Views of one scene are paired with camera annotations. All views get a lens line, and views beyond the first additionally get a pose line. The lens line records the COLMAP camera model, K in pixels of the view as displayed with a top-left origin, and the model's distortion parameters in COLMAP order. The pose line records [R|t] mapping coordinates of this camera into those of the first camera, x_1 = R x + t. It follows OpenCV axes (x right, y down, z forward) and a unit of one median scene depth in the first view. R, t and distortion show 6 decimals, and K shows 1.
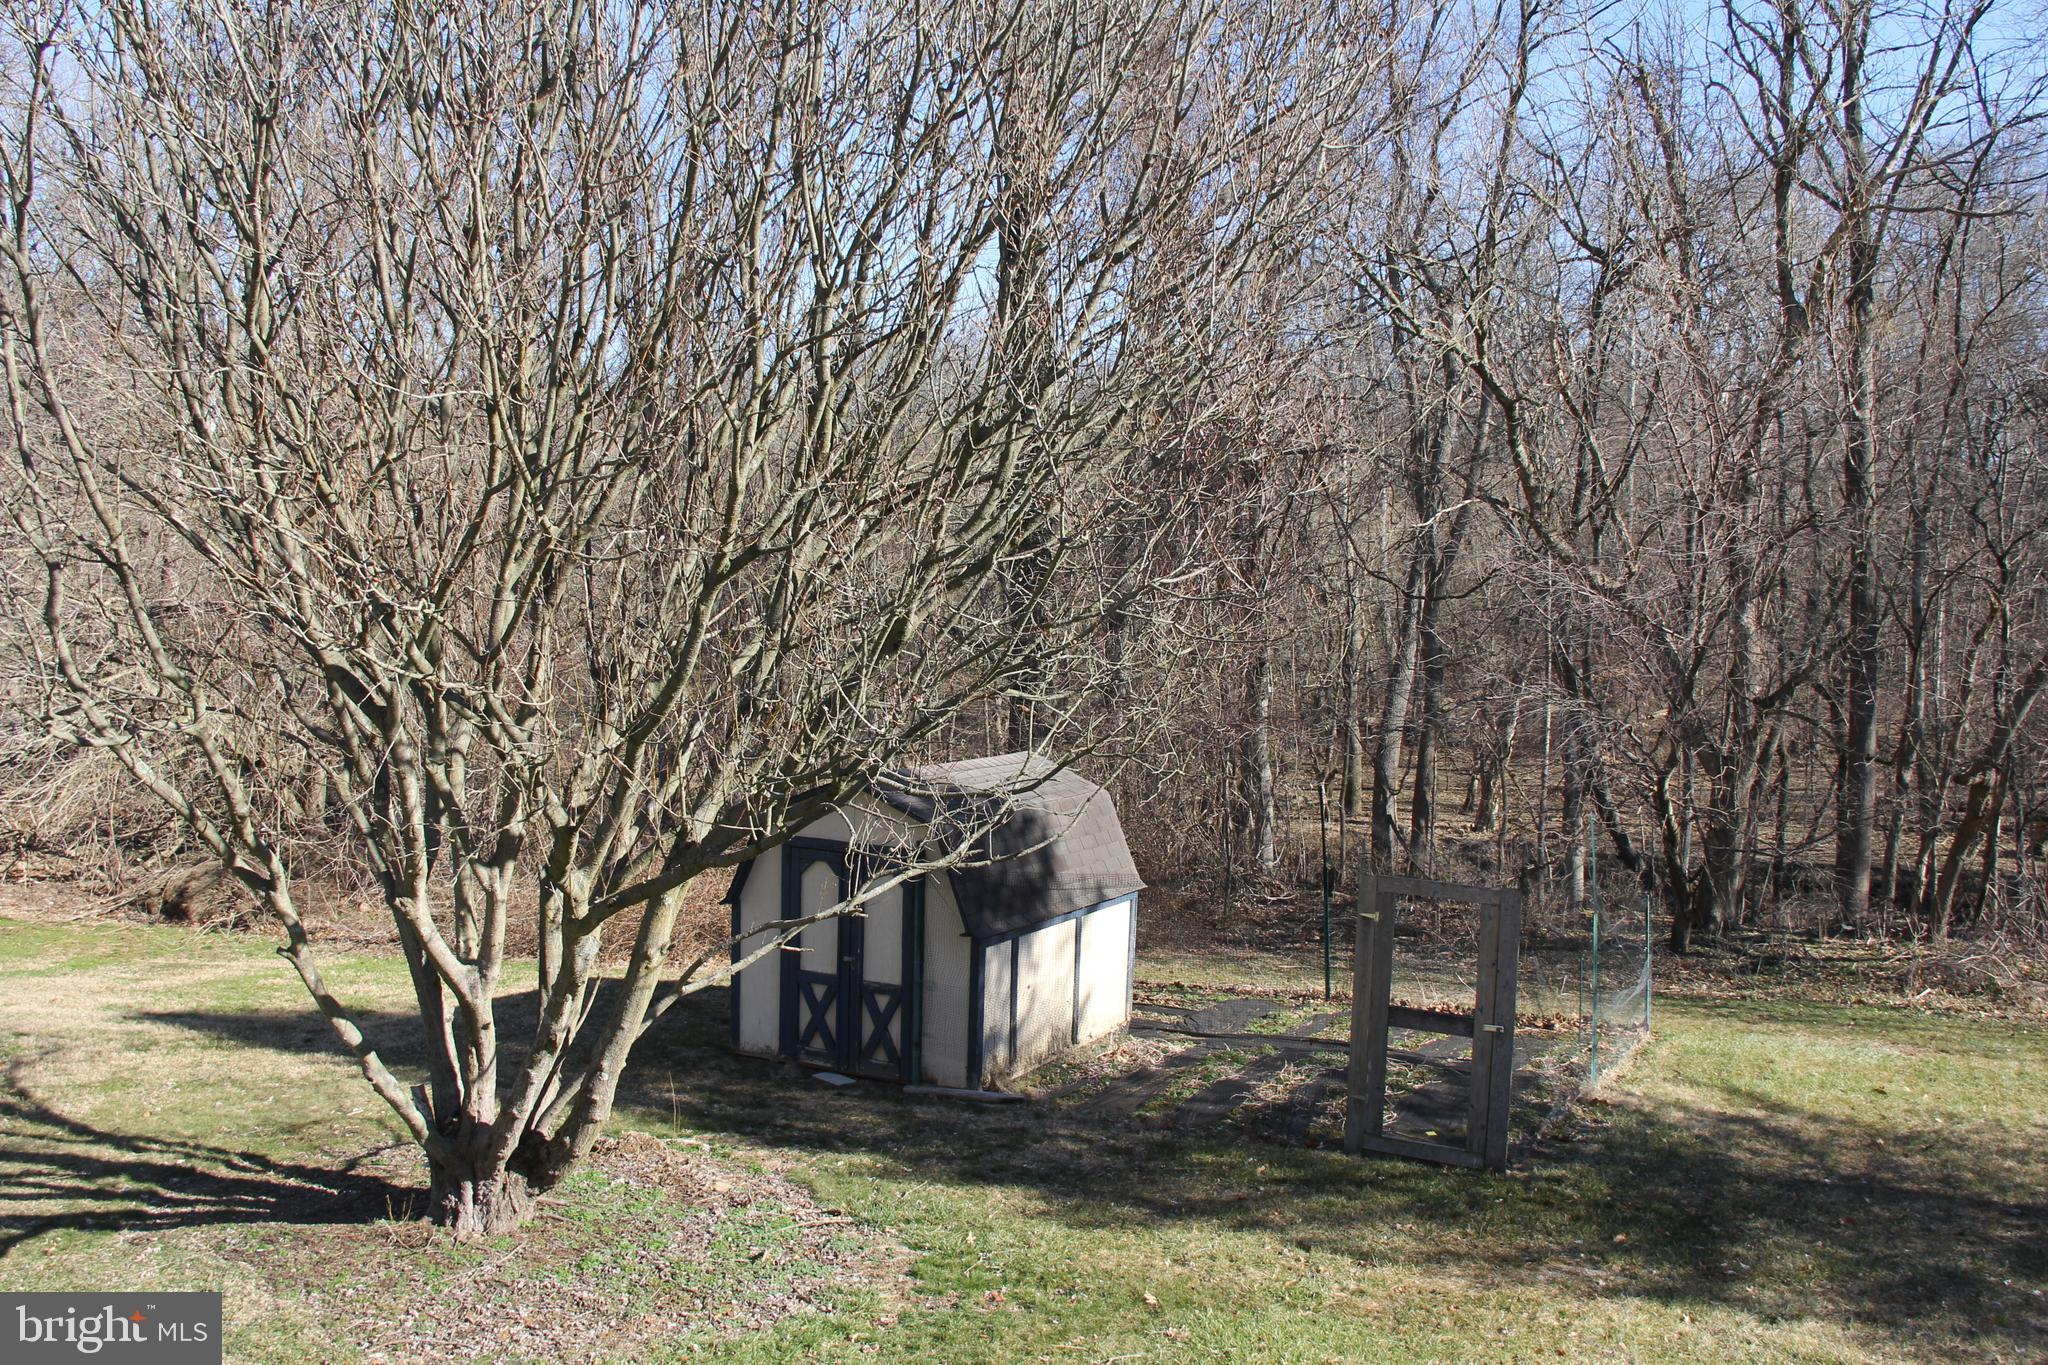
lens RADIAL K [[1860.5, 0, 1024.0], [0, 1860.5, 682.5], [0, 0, 1]] dist [-0.179809, 0.250608]
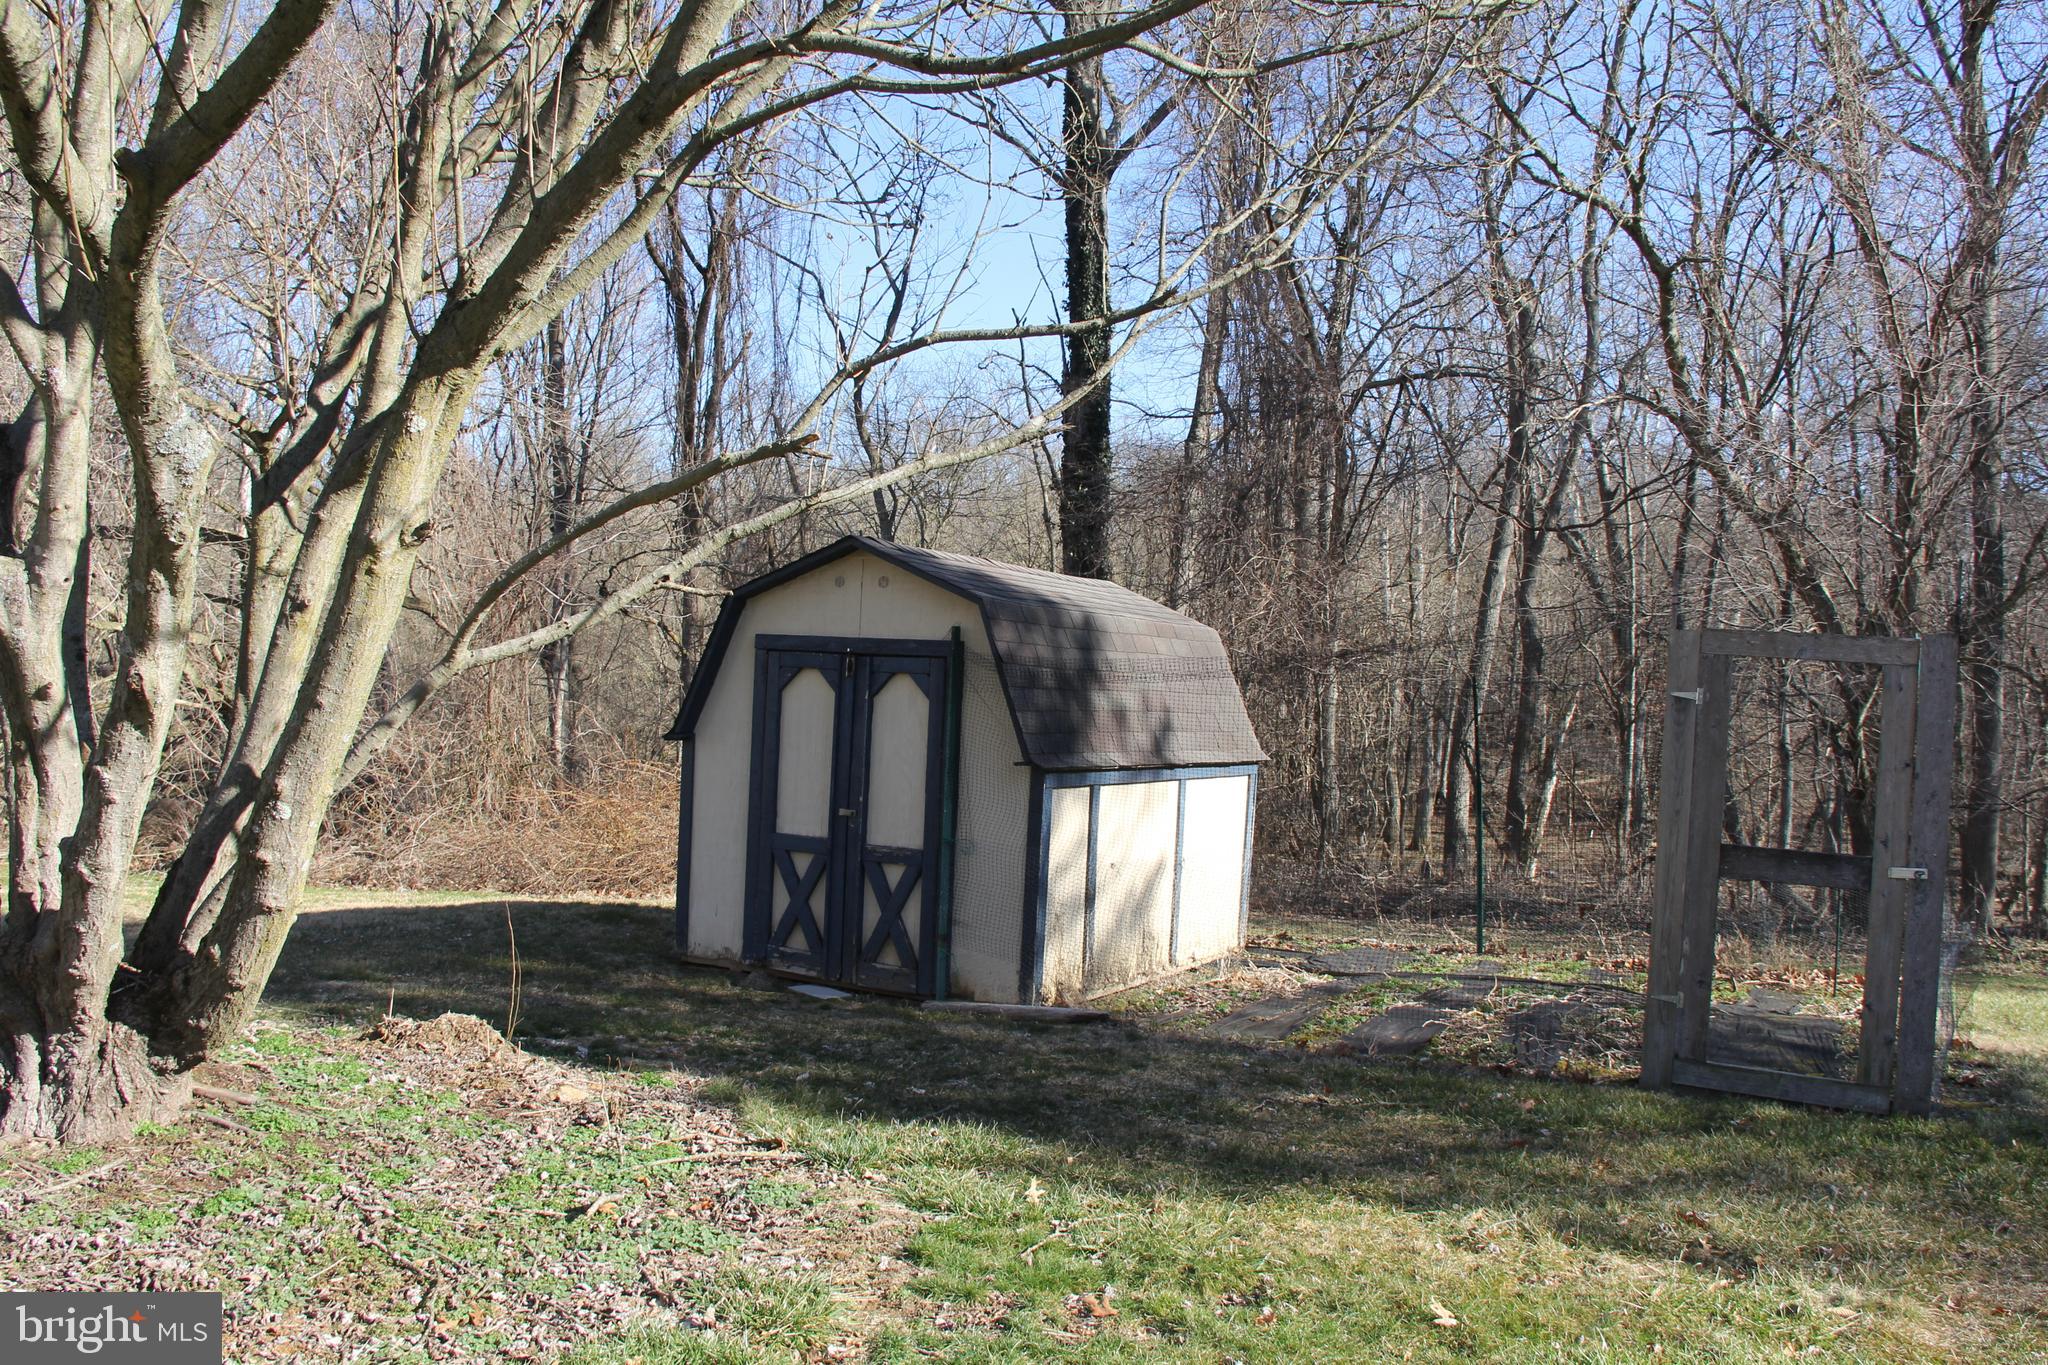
lens RADIAL K [[1708.7, 0, 1024.0], [0, 1708.7, 682.5], [0, 0, 1]] dist [-0.187921, 0.153456]
pose [[0.999528, 0.020050, -0.023291, -0.024236], [-0.021309, 0.998252, -0.055125, 0.193814], [0.022145, 0.055596, 0.998208, 0.548580]]
